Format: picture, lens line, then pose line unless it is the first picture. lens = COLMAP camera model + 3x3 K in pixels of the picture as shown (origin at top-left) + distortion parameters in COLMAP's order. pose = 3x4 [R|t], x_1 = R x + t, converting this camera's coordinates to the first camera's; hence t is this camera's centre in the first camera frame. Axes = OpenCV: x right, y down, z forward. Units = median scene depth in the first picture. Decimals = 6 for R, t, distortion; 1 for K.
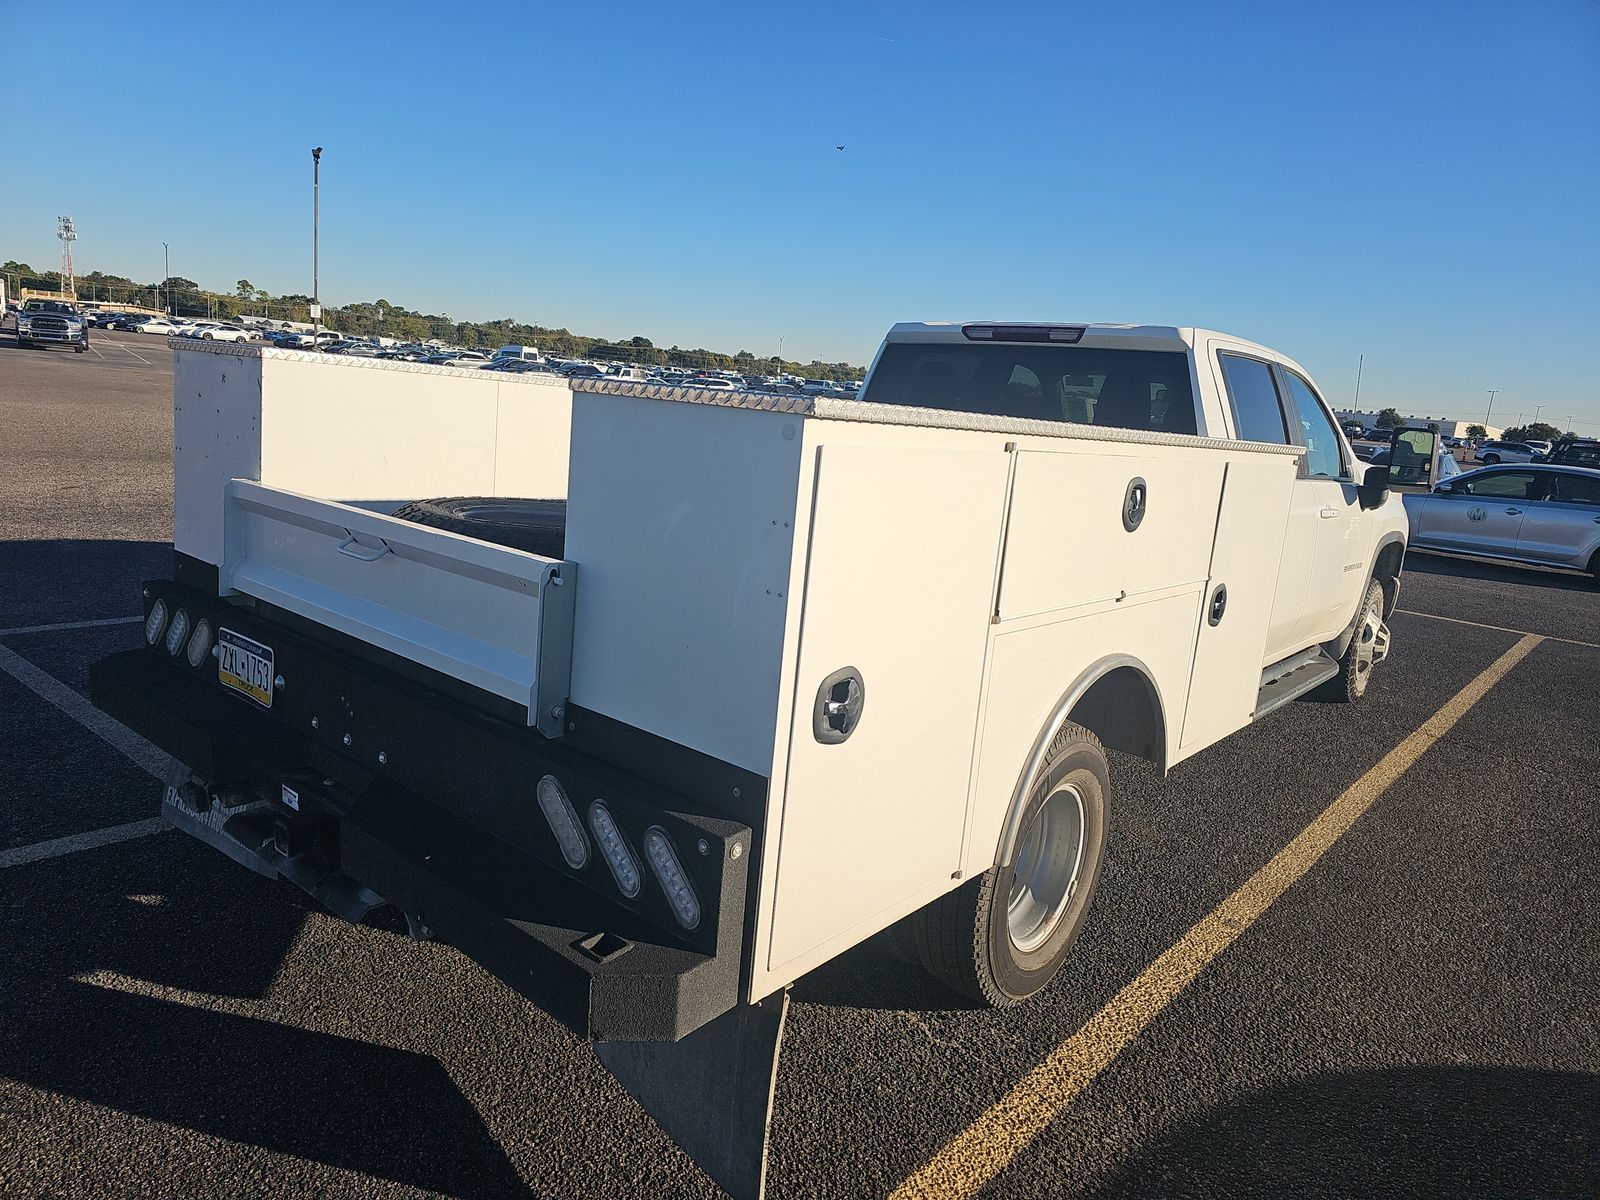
lens RADIAL K [[1048.7, 0, 792.5], [0, 1048.7, 597.1], [0, 0, 1]] dist [0.062399, -0.054803]
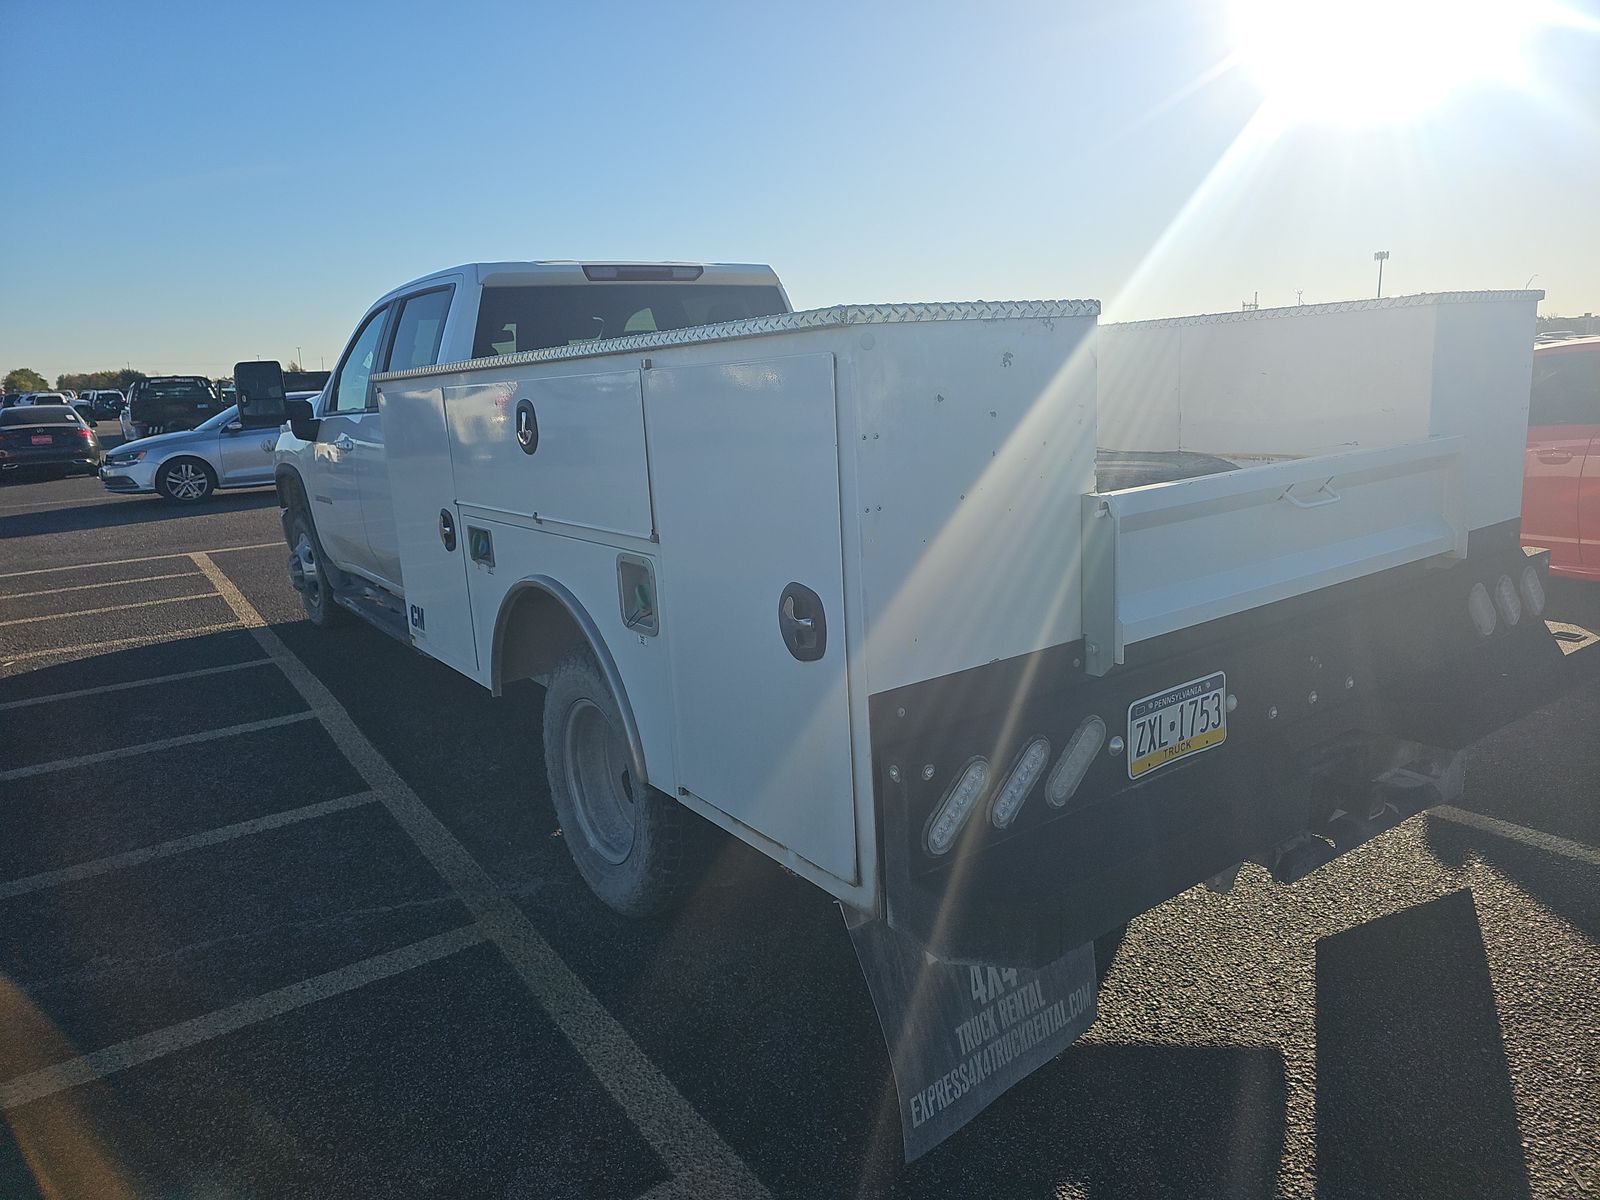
lens RADIAL K [[1048.7, 0, 792.5], [0, 1048.7, 597.1], [0, 0, 1]] dist [0.062399, -0.054803]
pose [[0.251729, -0.299637, 0.920245, -0.783213], [0.254763, 0.937844, 0.235678, -0.166778], [-0.933664, 0.175117, 0.312419, 0.631189]]
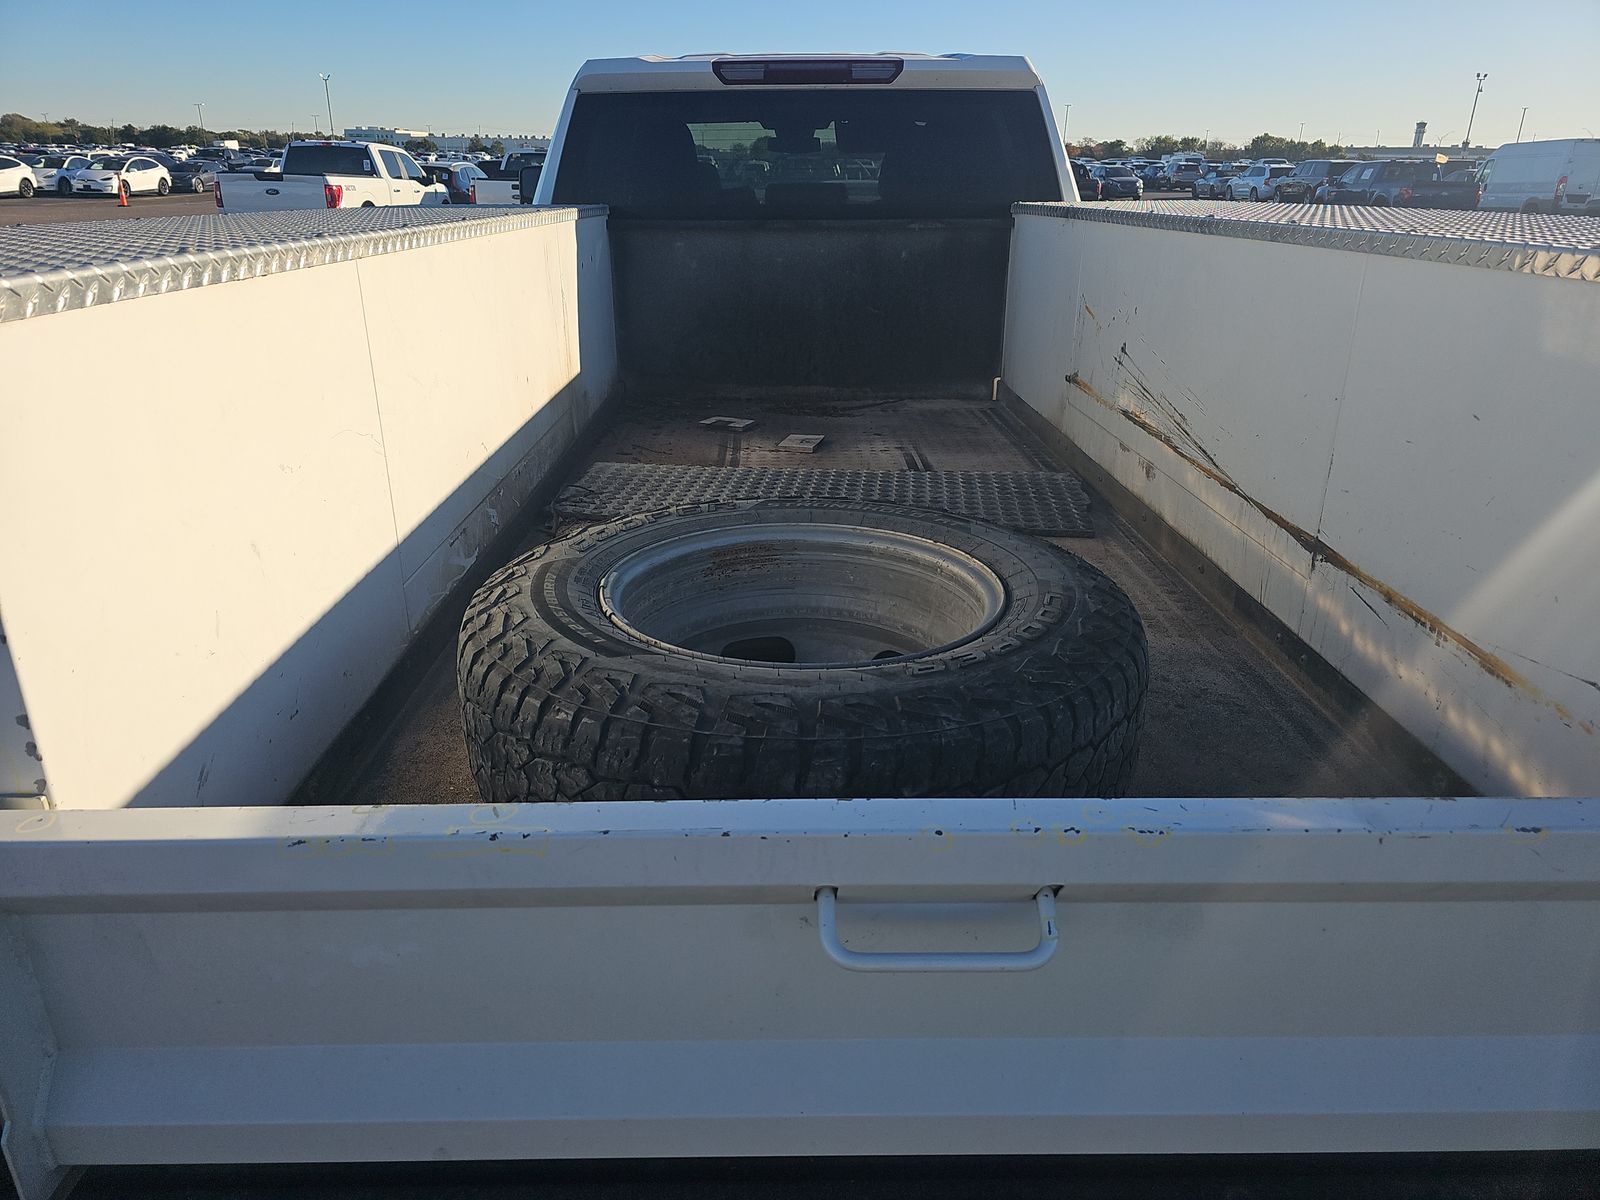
lens RADIAL K [[1041.5, 0, 799.7], [0, 1041.5, 570.2], [0, 0, 1]] dist [0.047466, -0.037908]
pose [[0.751530, -0.314558, 0.579876, -0.312377], [0.188058, 0.944681, 0.268723, -0.127738], [-0.632327, -0.092903, 0.769111, 0.442619]]
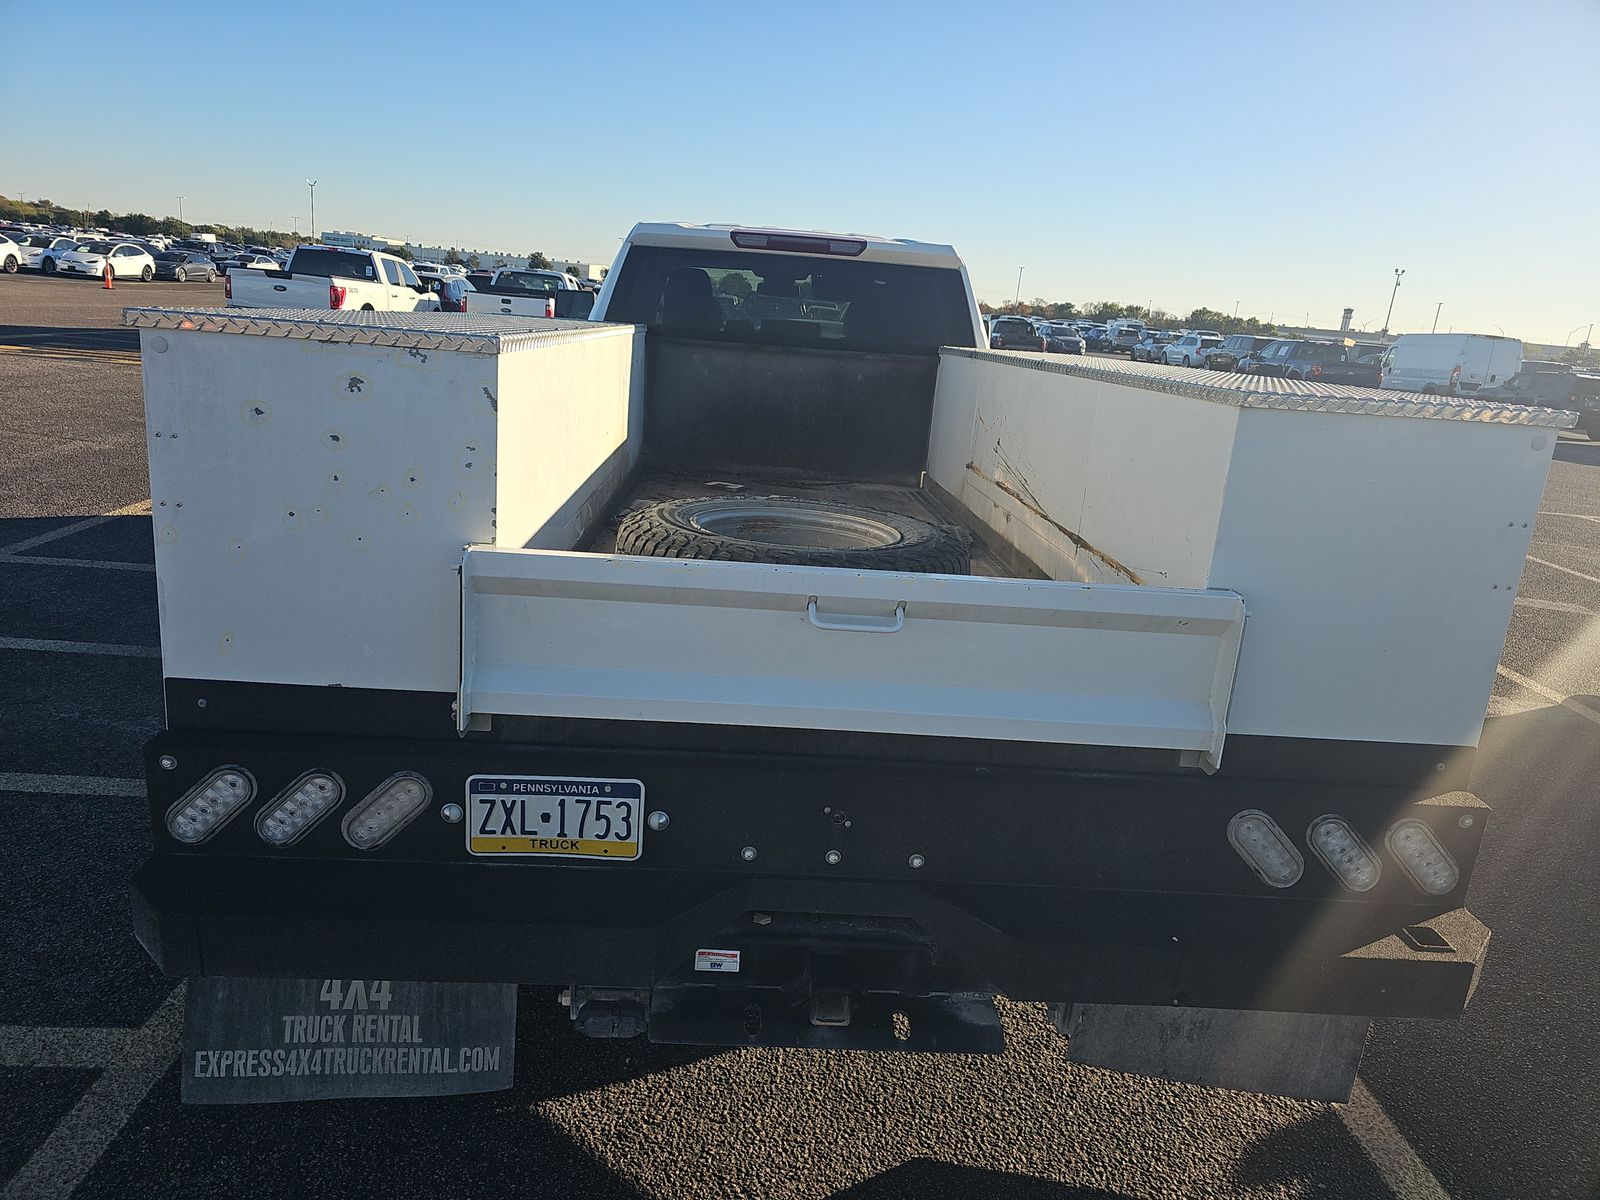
lens RADIAL K [[1048.7, 0, 792.5], [0, 1048.7, 597.1], [0, 0, 1]] dist [0.062399, -0.054803]
pose [[0.738936, -0.208399, 0.640737, -0.505607], [0.116052, 0.976118, 0.183643, -0.112134], [-0.663706, -0.061342, 0.745474, 0.254168]]
